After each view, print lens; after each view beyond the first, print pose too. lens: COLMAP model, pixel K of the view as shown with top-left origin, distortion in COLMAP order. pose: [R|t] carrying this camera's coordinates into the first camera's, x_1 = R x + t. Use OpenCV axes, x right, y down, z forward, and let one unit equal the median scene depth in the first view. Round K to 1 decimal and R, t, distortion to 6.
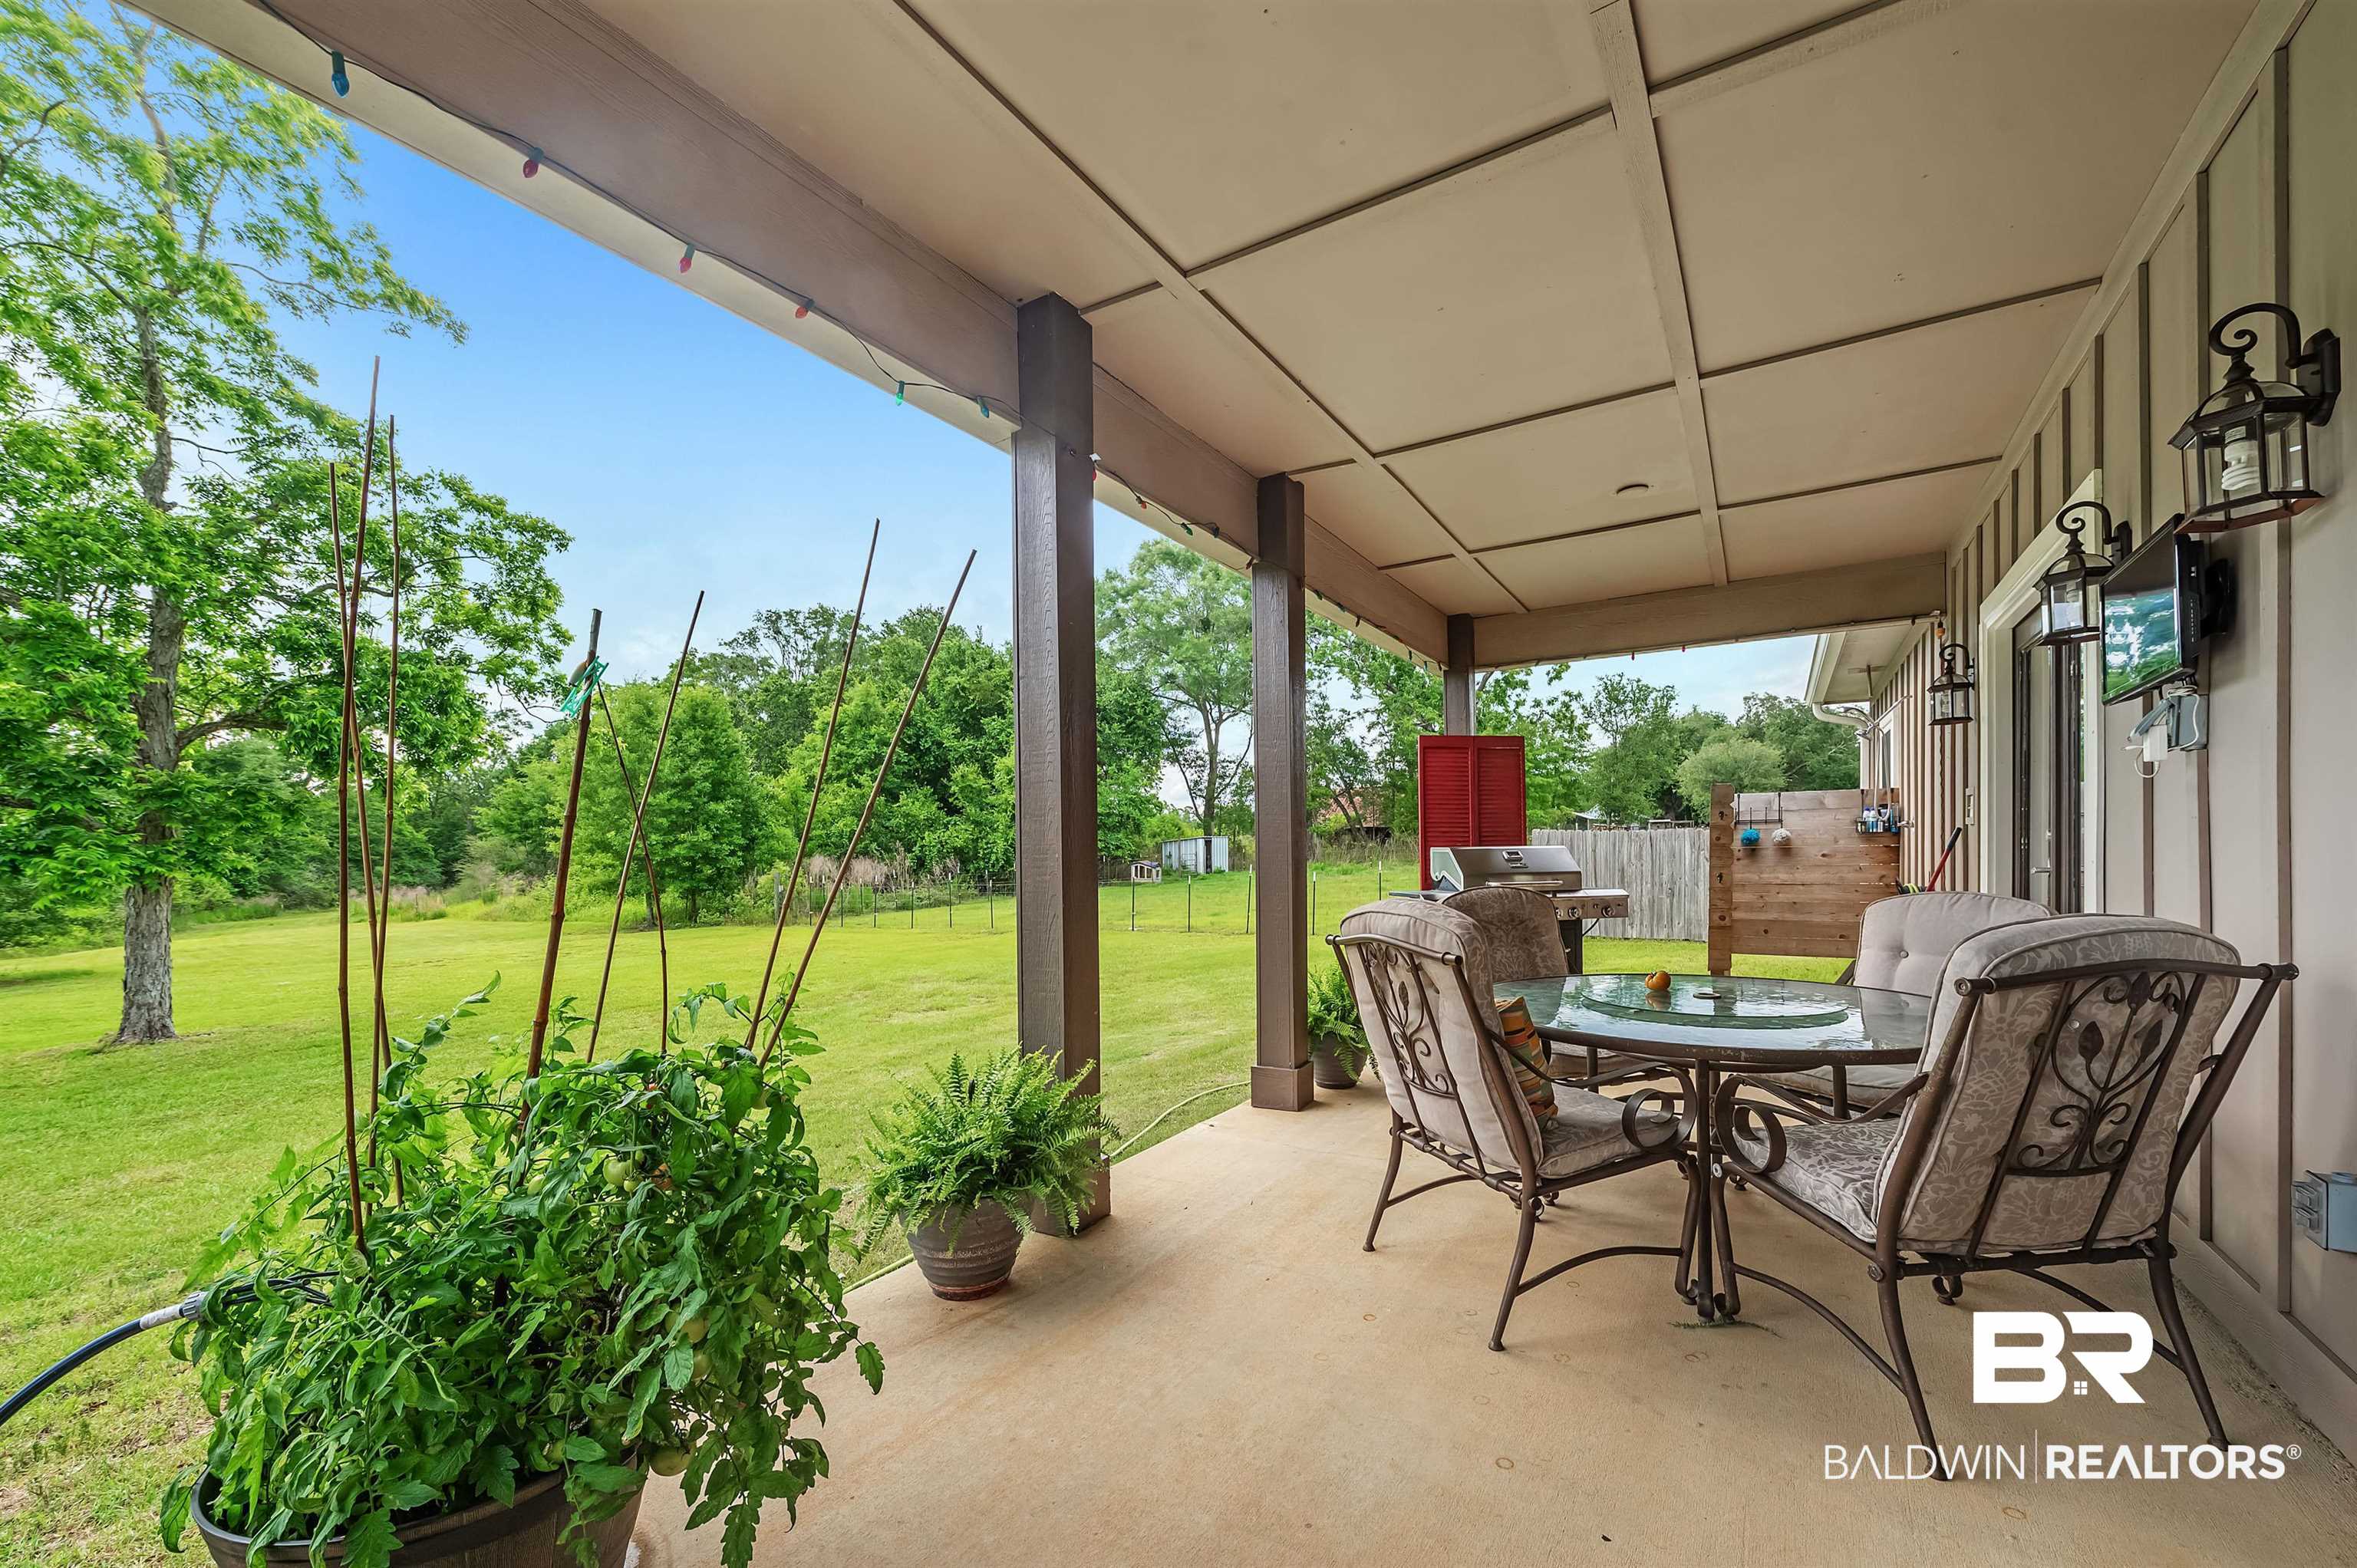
lens RADIAL K [[953.3, 0, 1183.2], [0, 953.3, 863.6], [0, 0, 1]] dist [-0.013055, -0.000103]
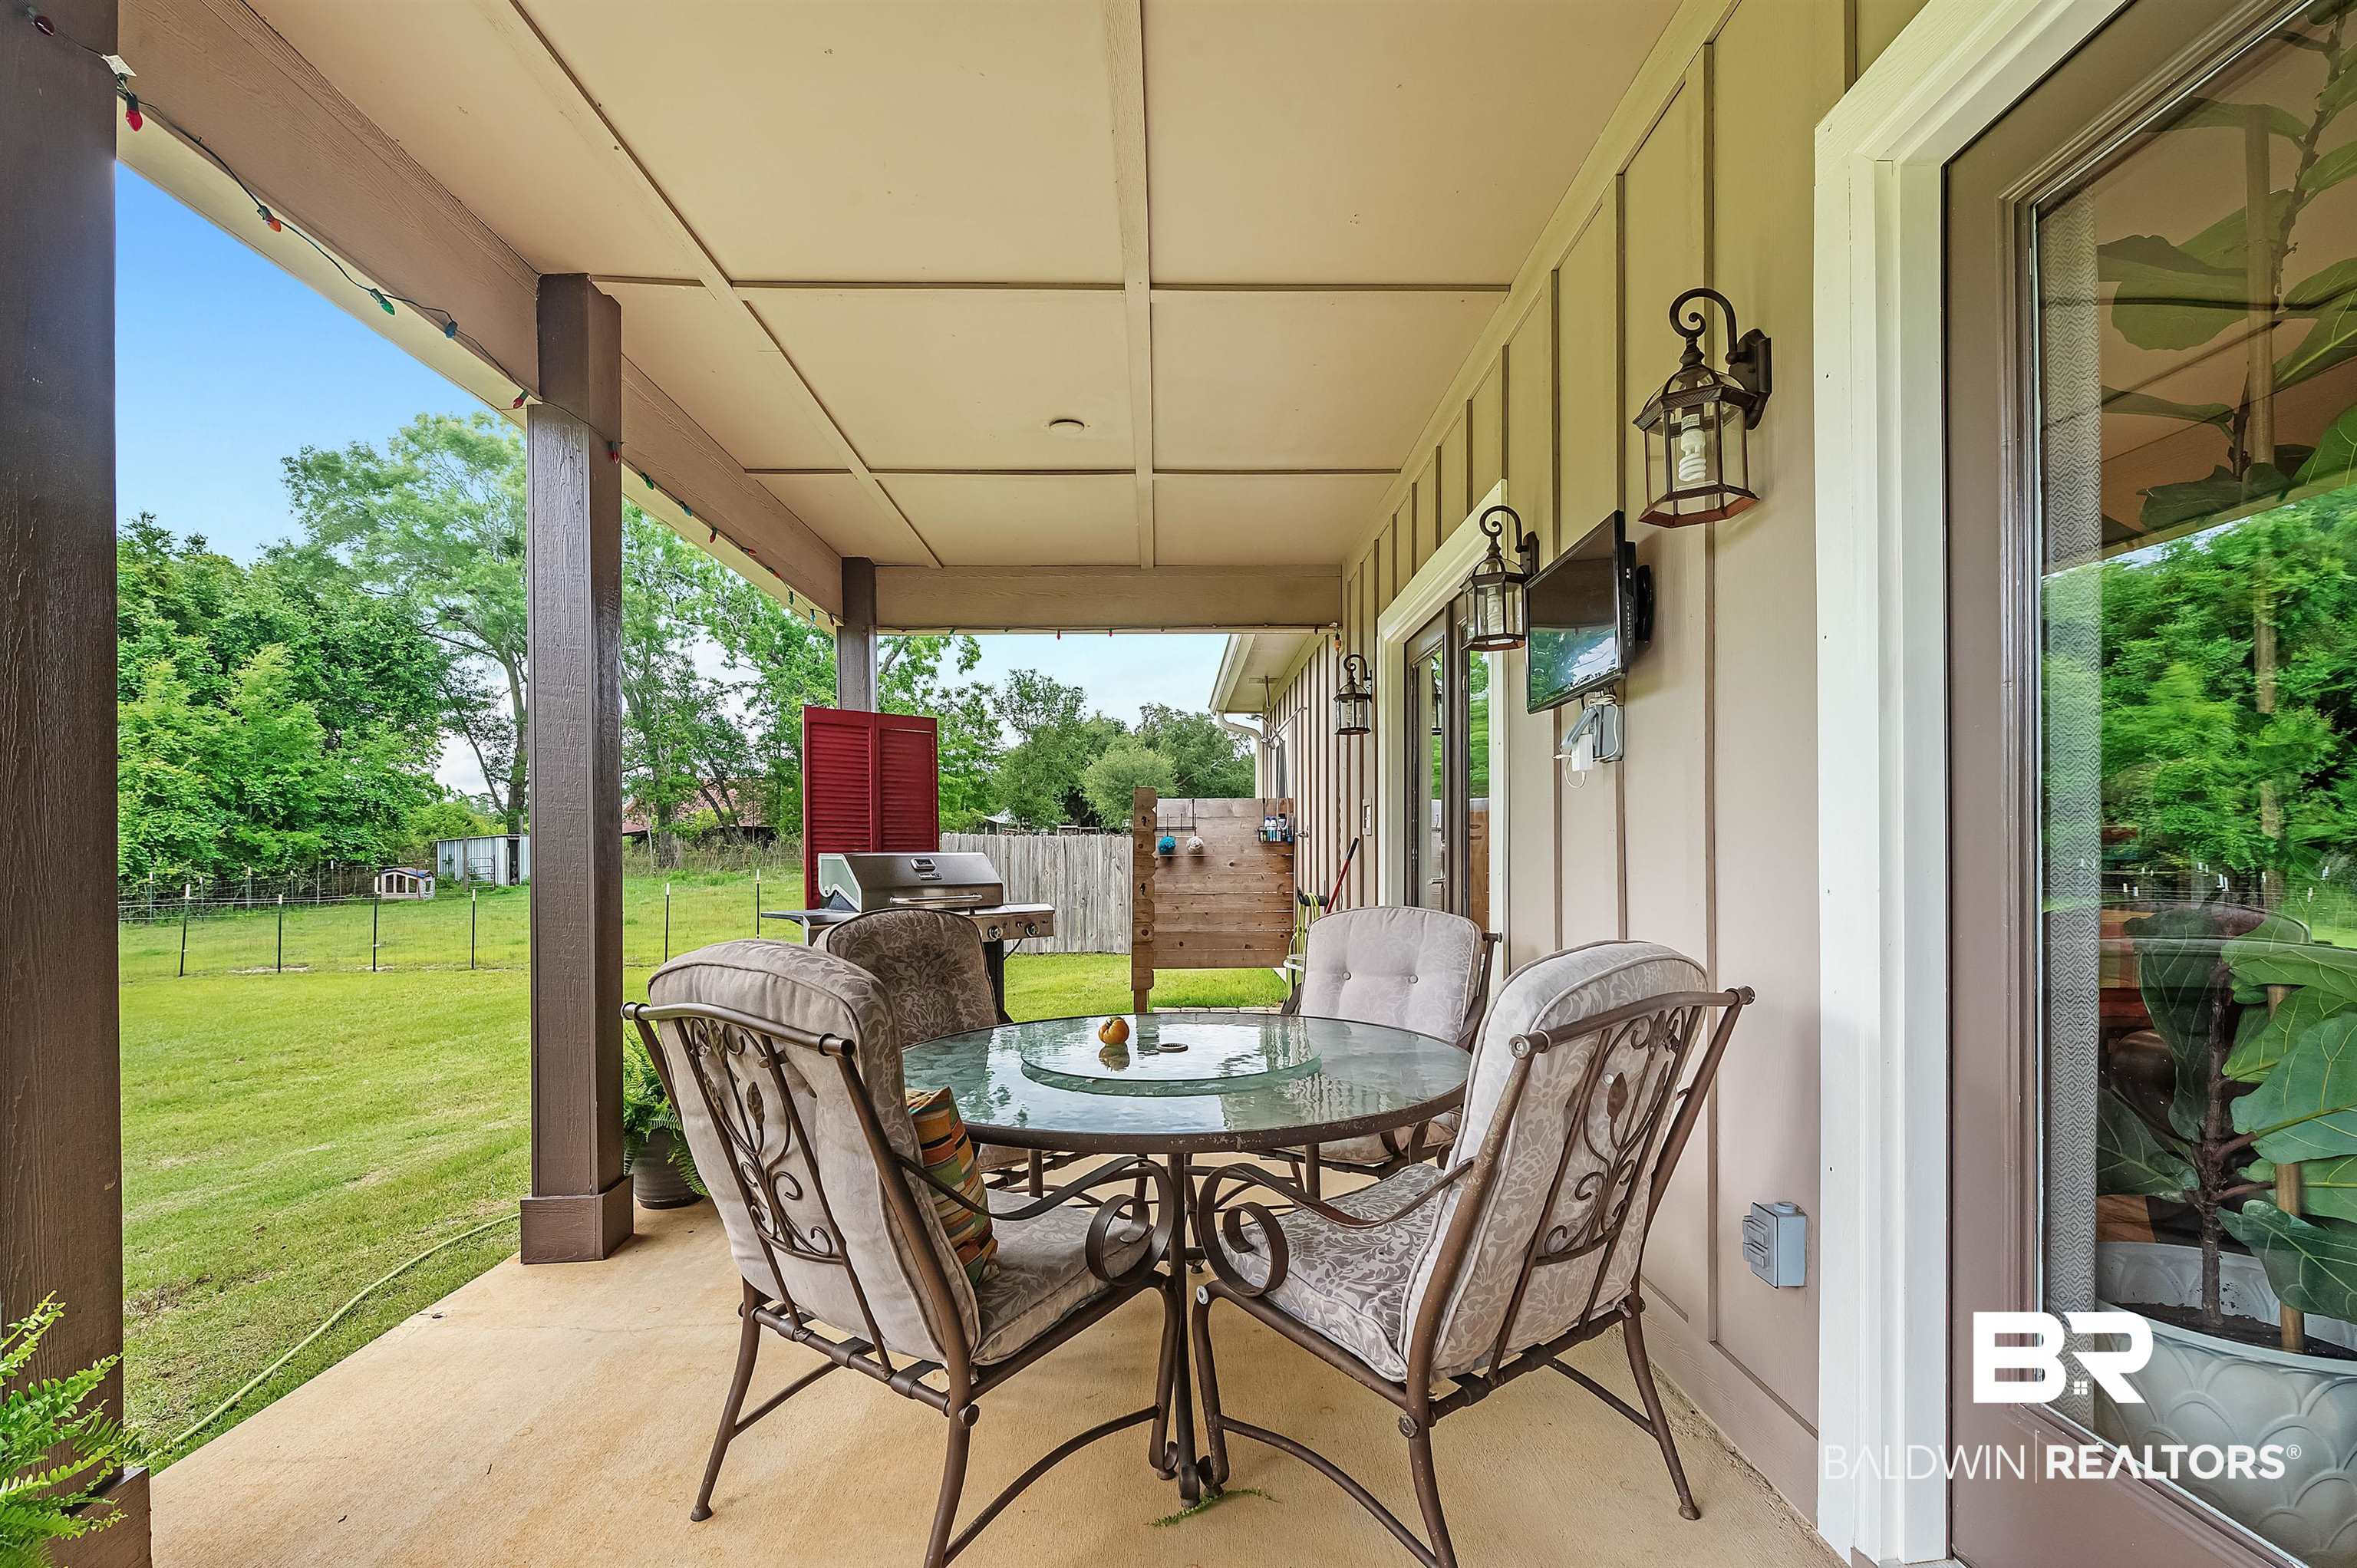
lens RADIAL K [[1083.6, 0, 1188.9], [0, 1083.6, 861.6], [0, 0, 1]] dist [-0.001022, 0.000002]
pose [[0.837512, 0.004106, 0.546403, 0.053291], [0.000477, 0.999966, -0.008246, -0.004565], [-0.546418, 0.007166, 0.837482, 0.173011]]
